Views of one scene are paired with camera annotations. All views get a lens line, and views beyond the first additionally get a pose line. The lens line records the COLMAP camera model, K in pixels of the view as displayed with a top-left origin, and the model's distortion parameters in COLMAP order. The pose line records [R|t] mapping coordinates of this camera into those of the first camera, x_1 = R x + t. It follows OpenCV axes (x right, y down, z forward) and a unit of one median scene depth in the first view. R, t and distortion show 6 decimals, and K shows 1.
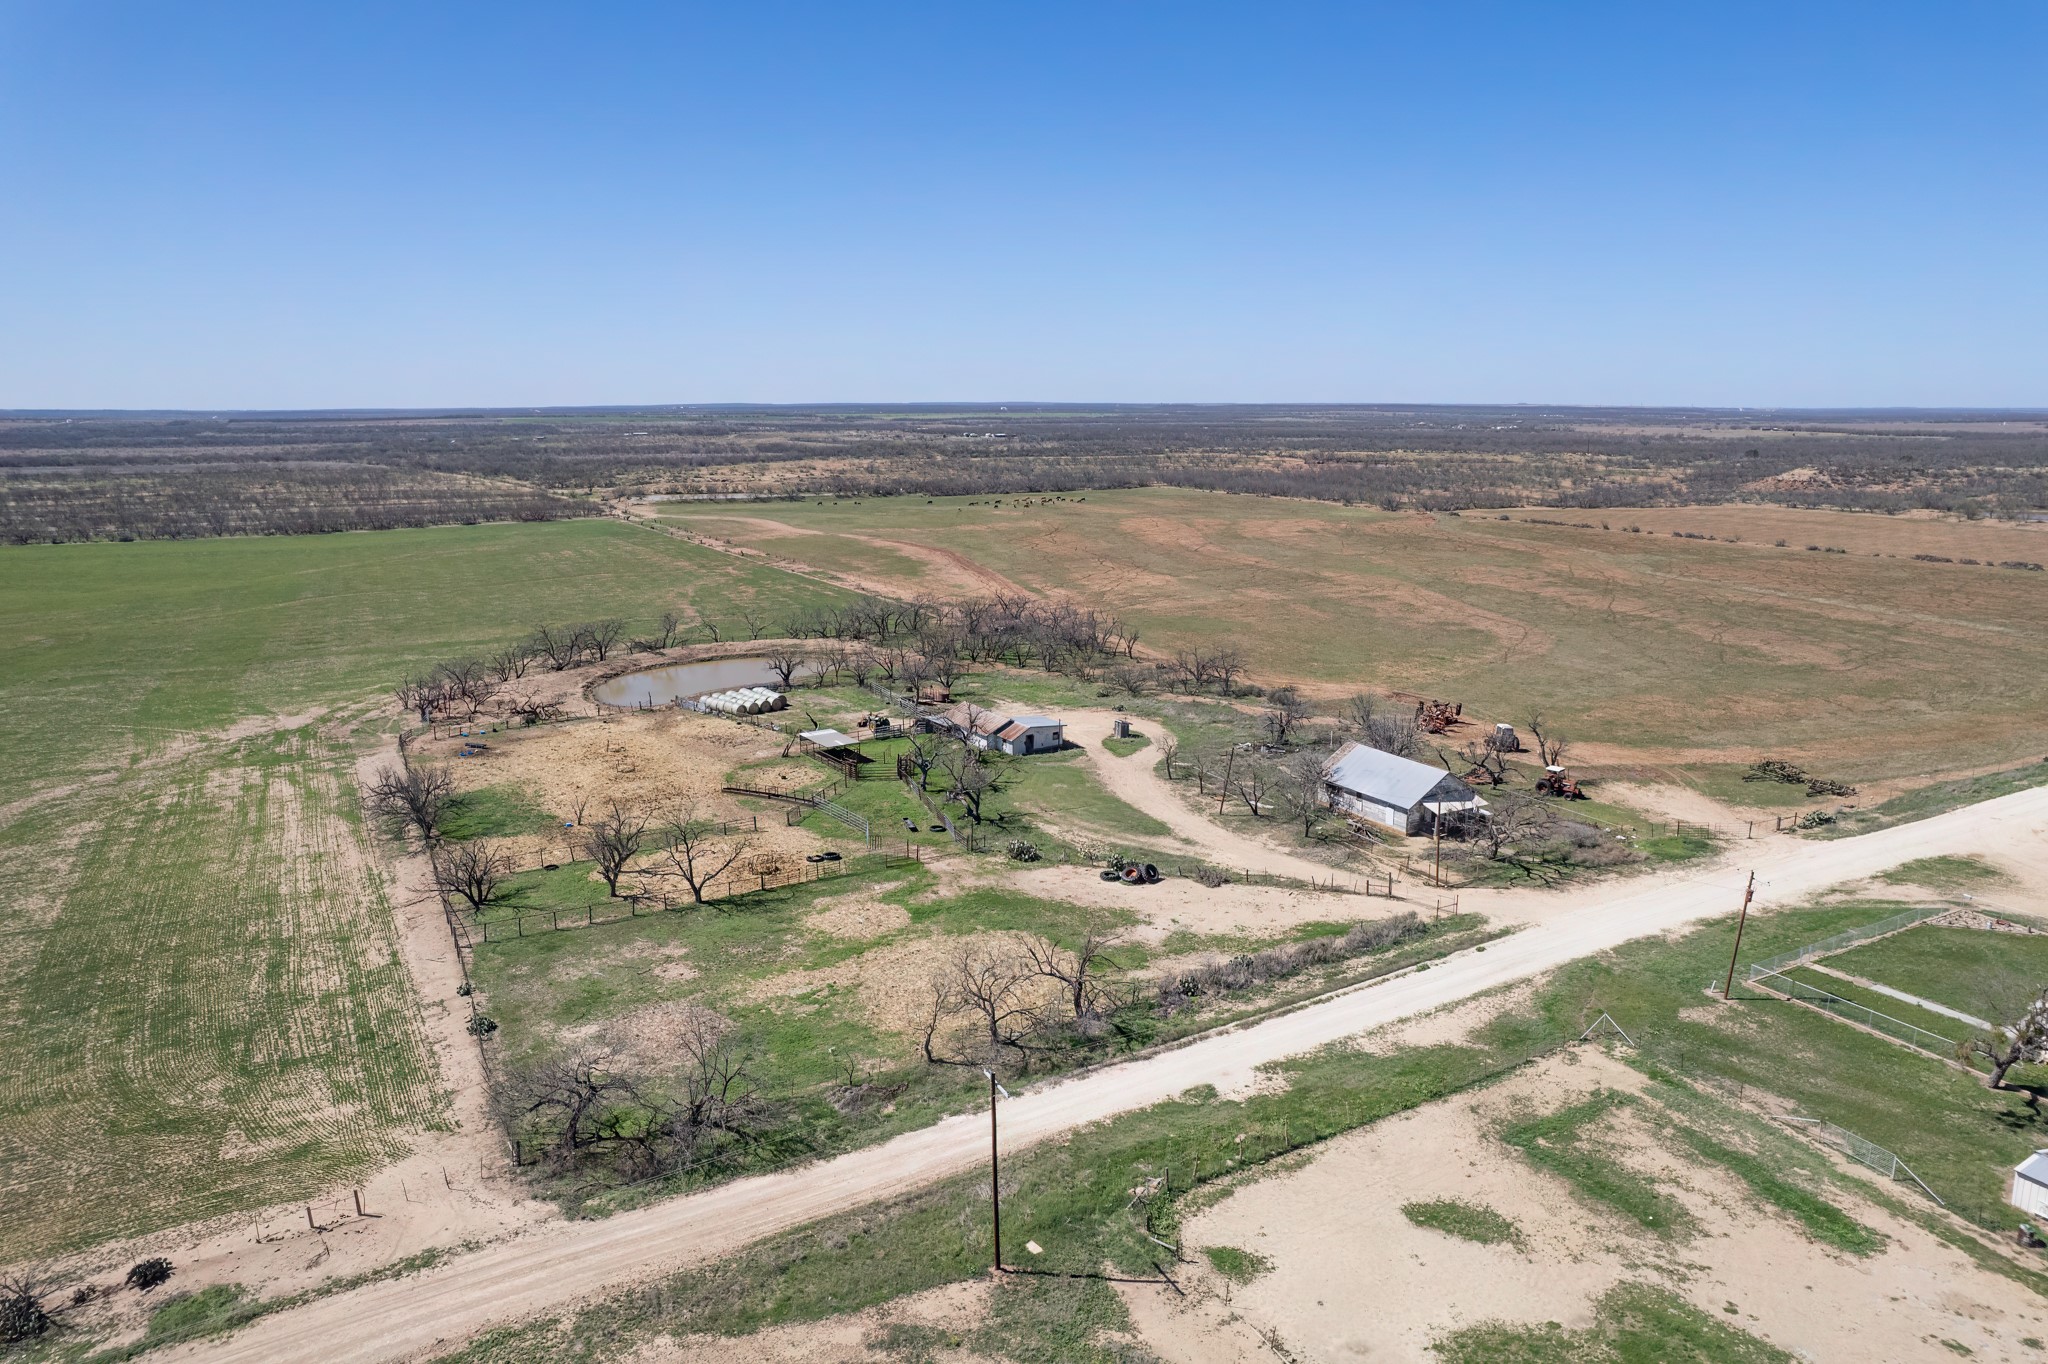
lens RADIAL K [[1298.9, 0, 1037.2], [0, 1298.9, 679.2], [0, 0, 1]] dist [-0.068094, 0.055832]
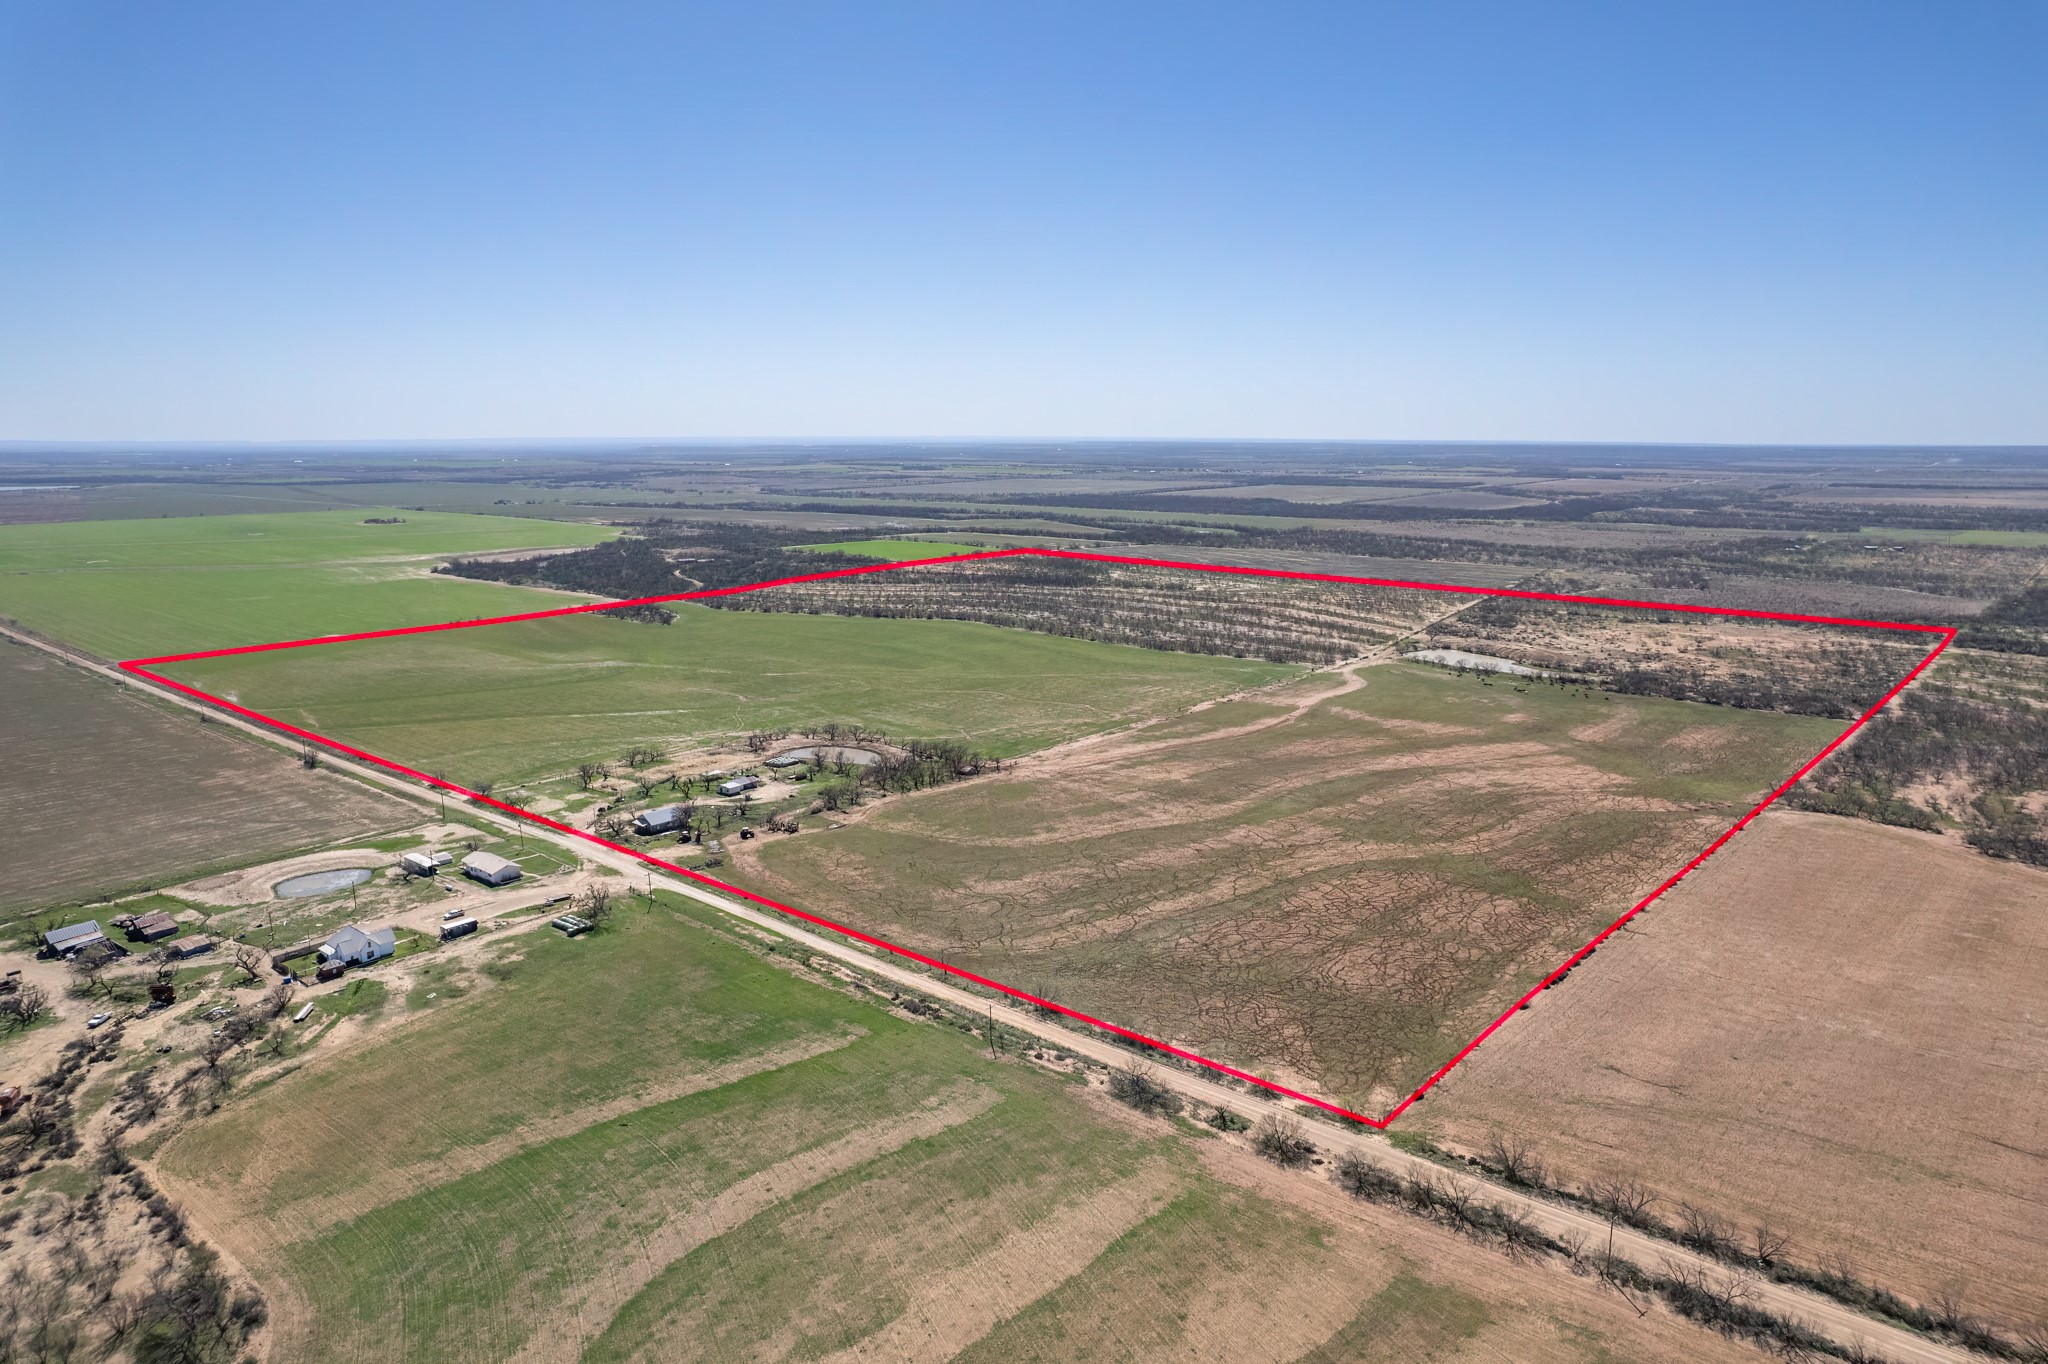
lens RADIAL K [[1298.9, 0, 1022.1], [0, 1298.9, 689.8], [0, 0, 1]] dist [-0.068094, 0.055832]
pose [[0.331215, 0.176220, -0.926954, 4.621827], [-0.186134, 0.975303, 0.118903, -1.033142], [0.925014, 0.133154, 0.355836, 0.816641]]
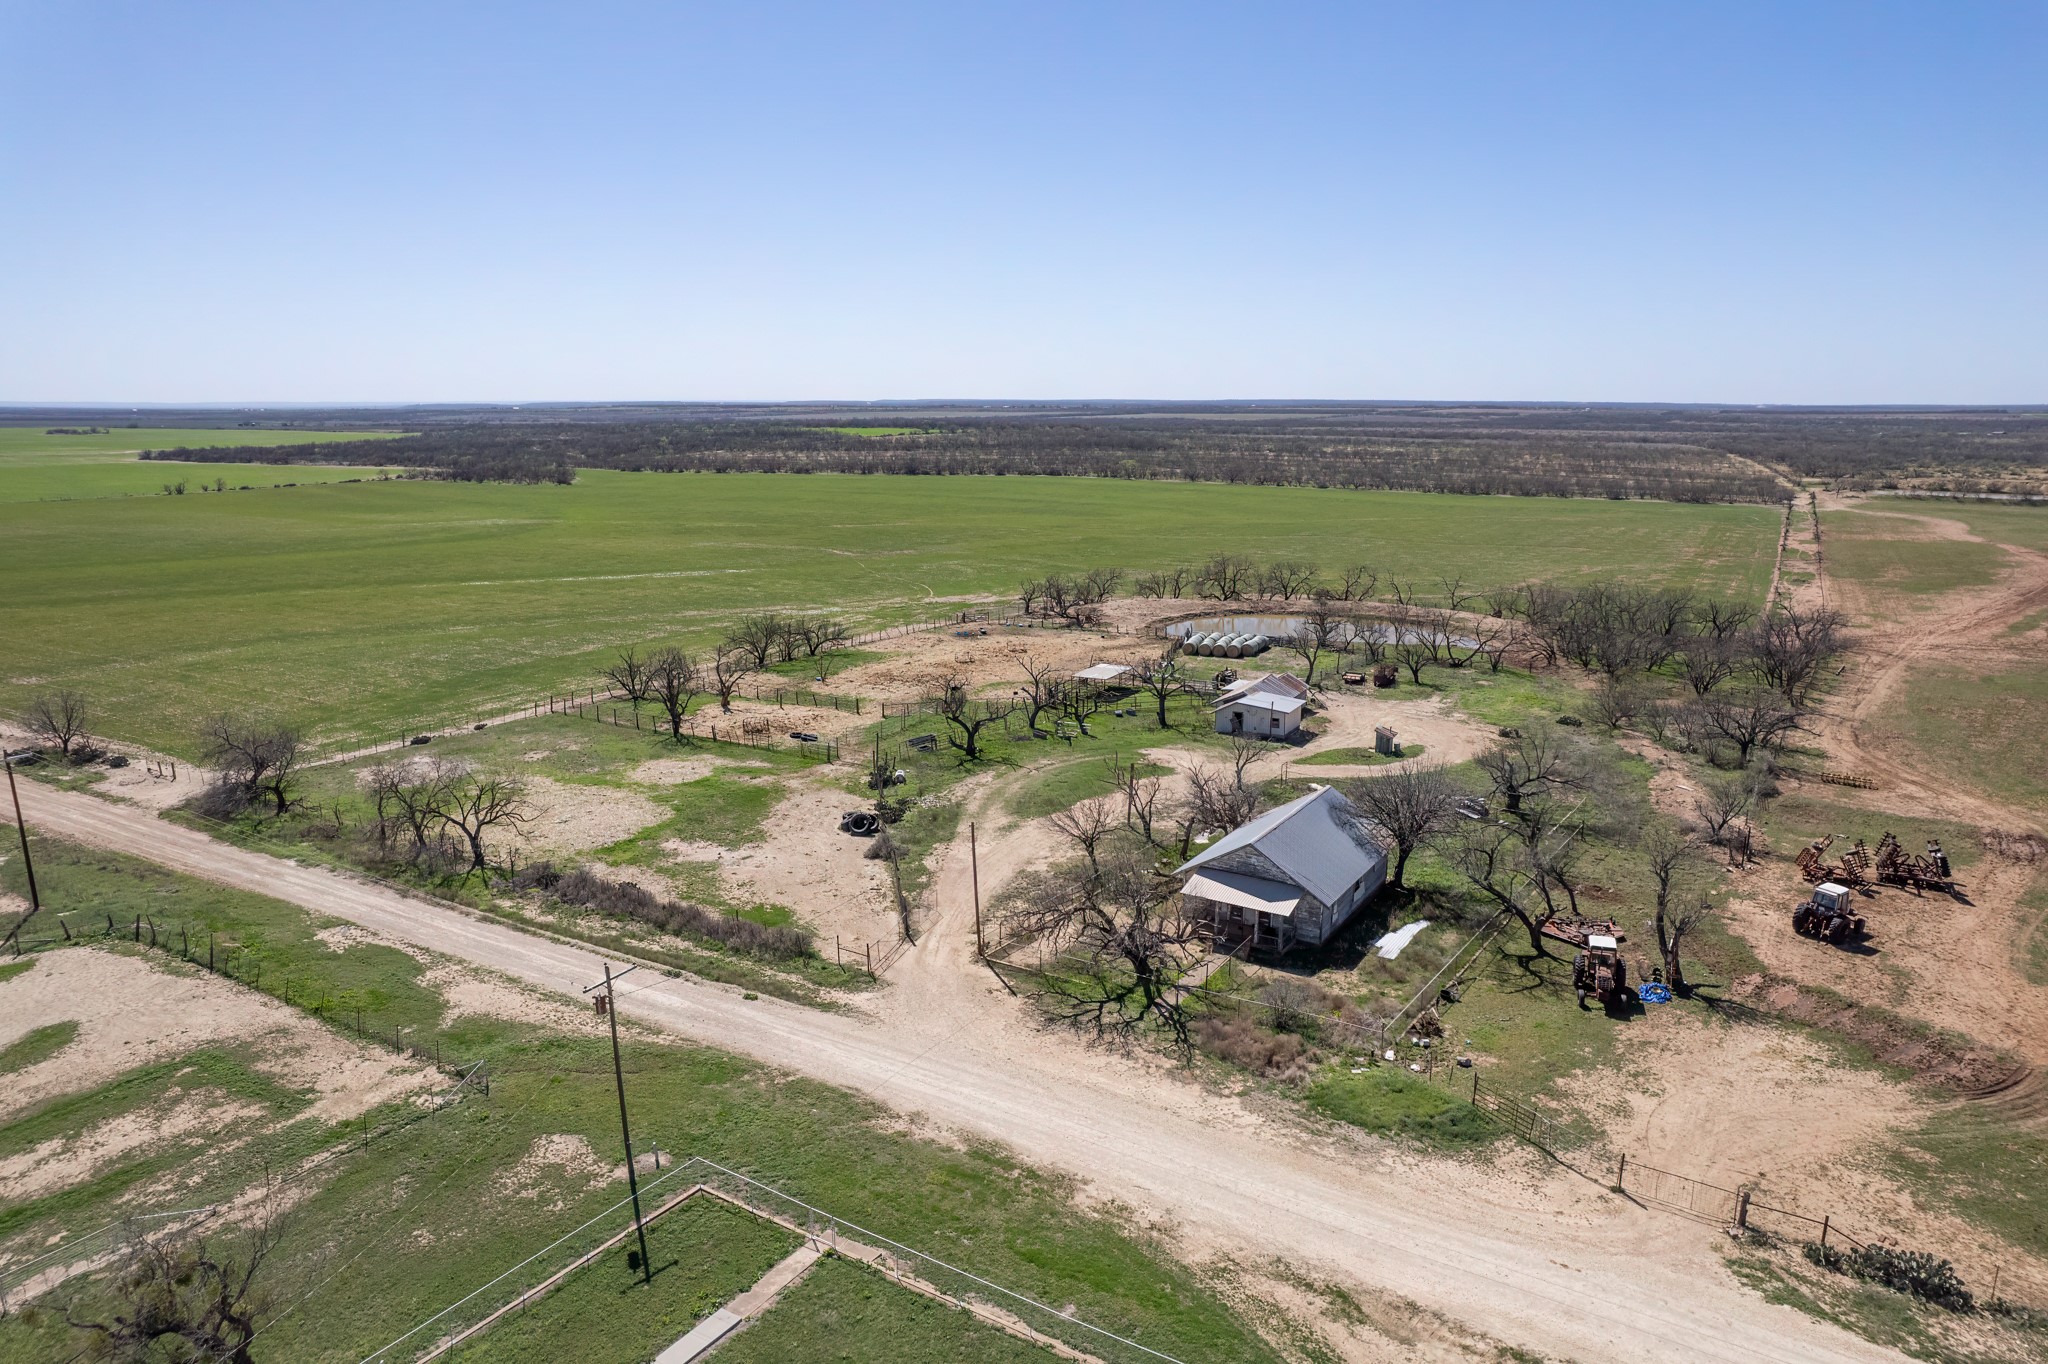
lens RADIAL K [[1298.9, 0, 1030.6], [0, 1298.9, 671.6], [0, 0, 1]] dist [-0.068094, 0.055832]
pose [[0.483009, 0.174215, -0.858109, 0.956187], [-0.178644, 0.979001, 0.098204, -0.059565], [0.857198, 0.105863, 0.503989, 0.725398]]
